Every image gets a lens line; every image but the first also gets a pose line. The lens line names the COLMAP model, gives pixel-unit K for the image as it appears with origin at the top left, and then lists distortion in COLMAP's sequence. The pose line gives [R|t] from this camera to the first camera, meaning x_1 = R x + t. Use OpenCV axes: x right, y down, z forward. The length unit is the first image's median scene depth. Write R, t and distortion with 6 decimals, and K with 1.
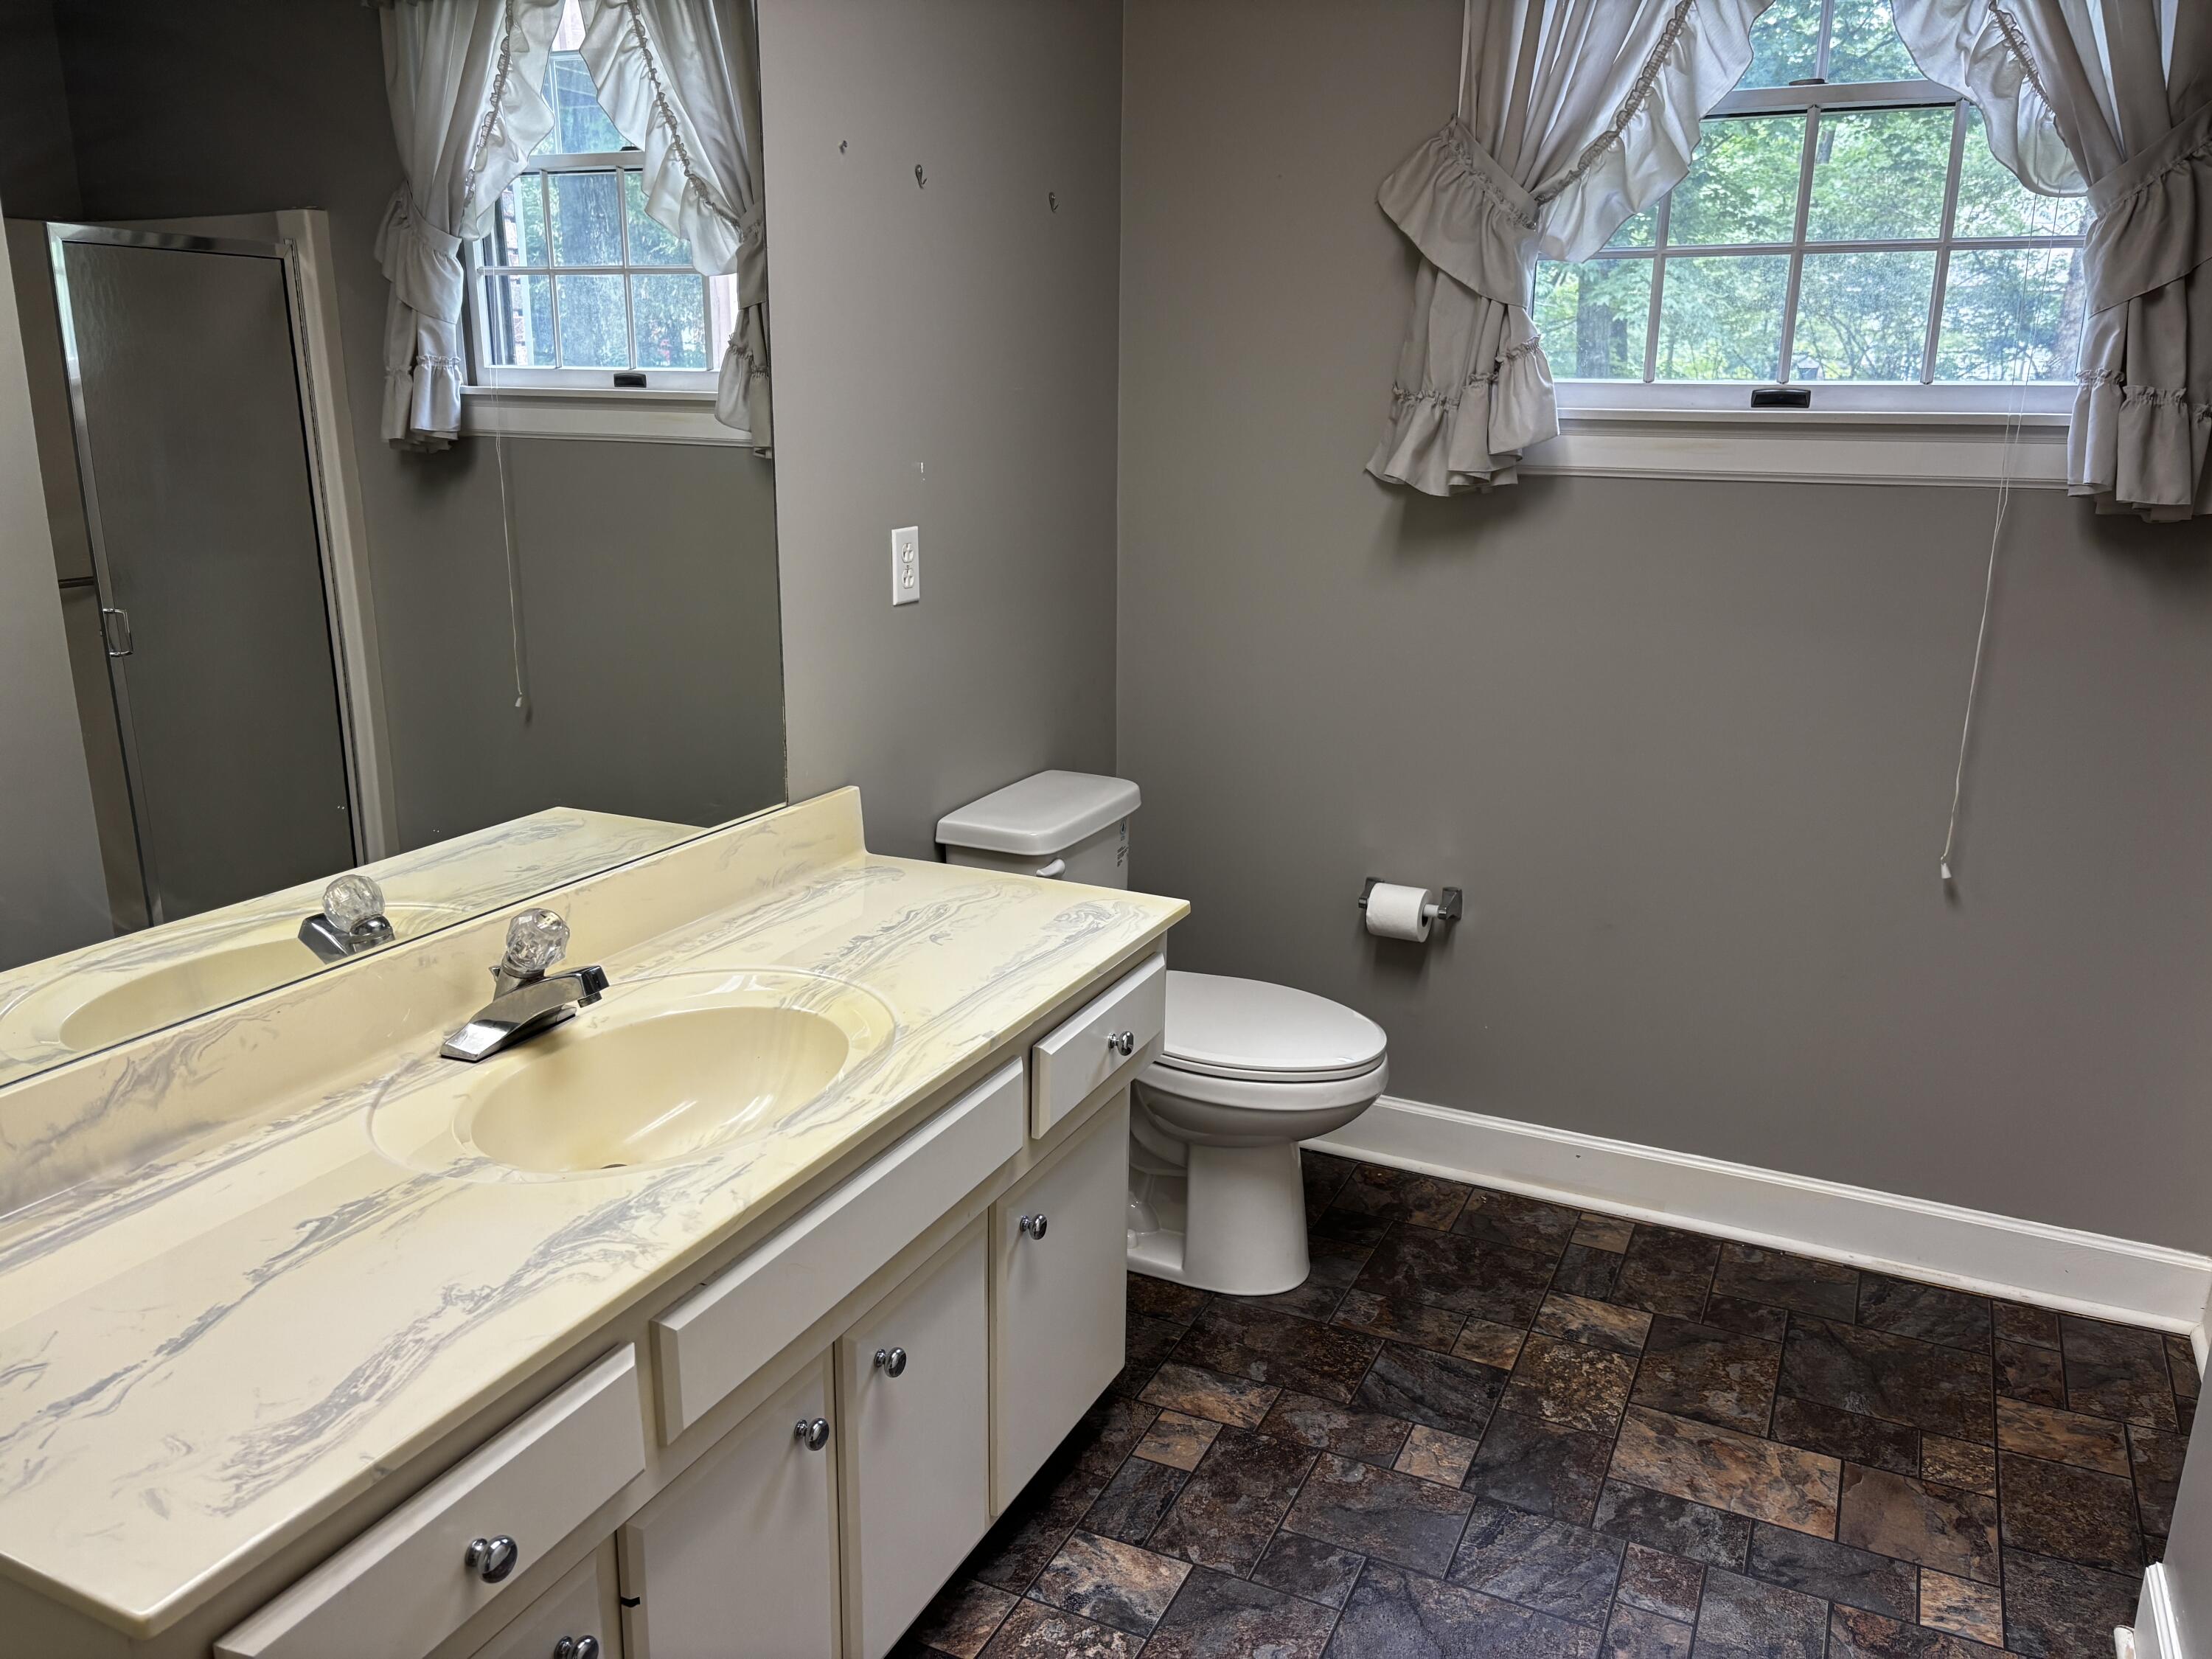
lens RADIAL K [[1655.2, 0, 1111.0], [0, 1655.2, 837.1], [0, 0, 1]] dist [-0.004472, -0.018363]
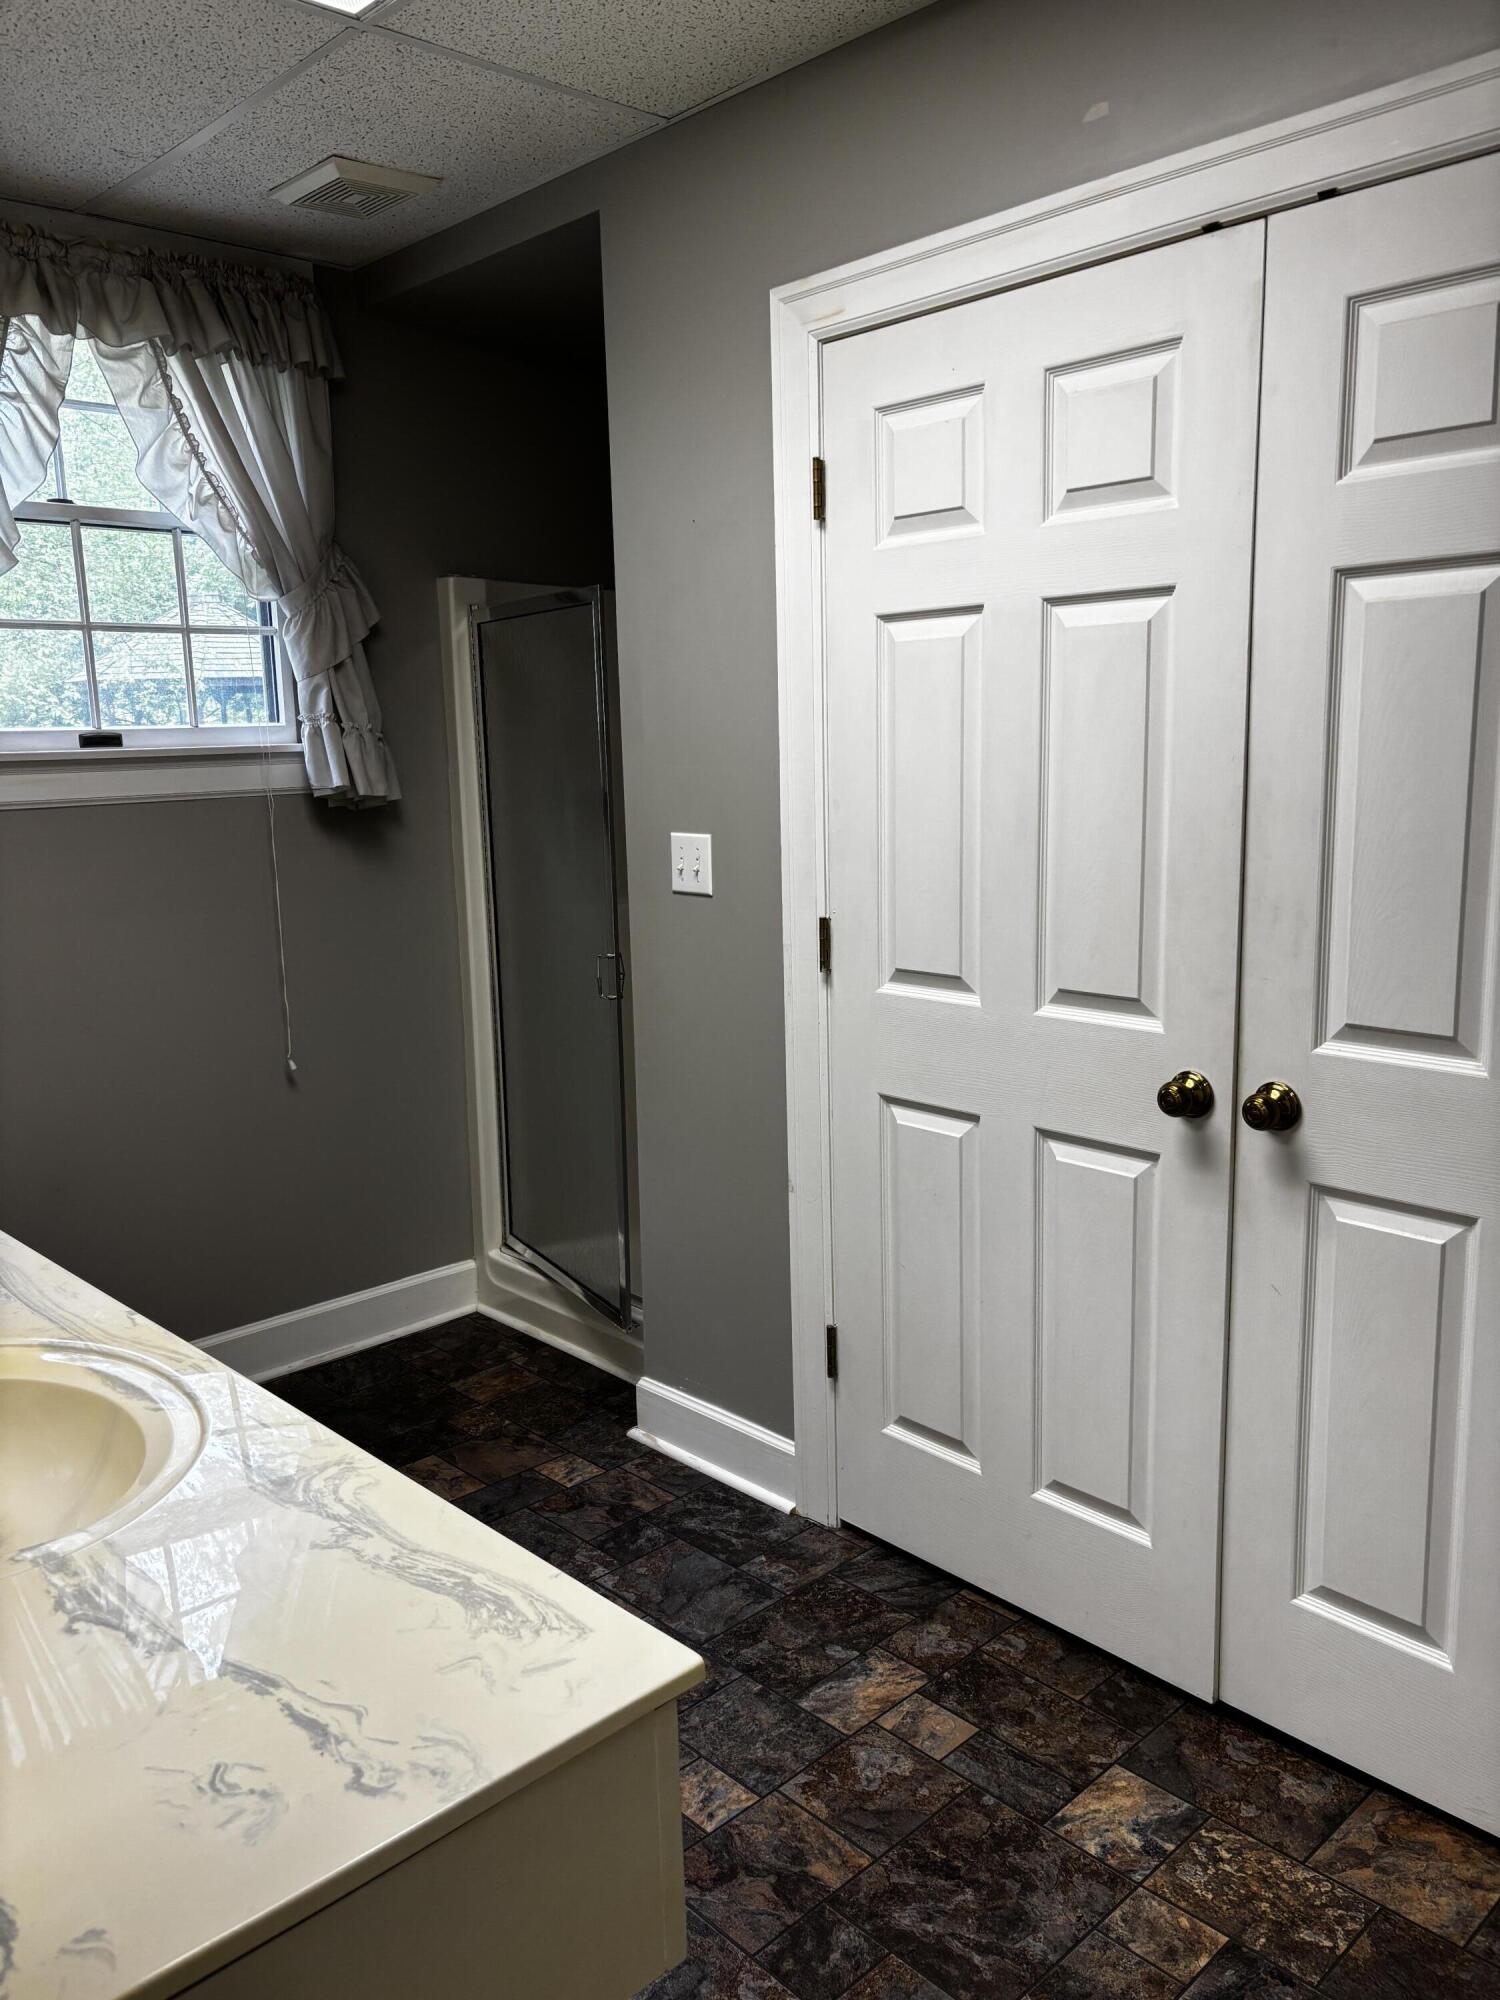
lens RADIAL K [[1496.6, 0, 758.8], [0, 1496.6, 996.7], [0, 0, 1]] dist [-0.004472, -0.018363]
pose [[0.358140, -0.180092, 0.916134, -0.558881], [0.270232, 0.959218, 0.082921, -0.035317], [-0.893706, 0.217871, 0.392201, 0.143121]]
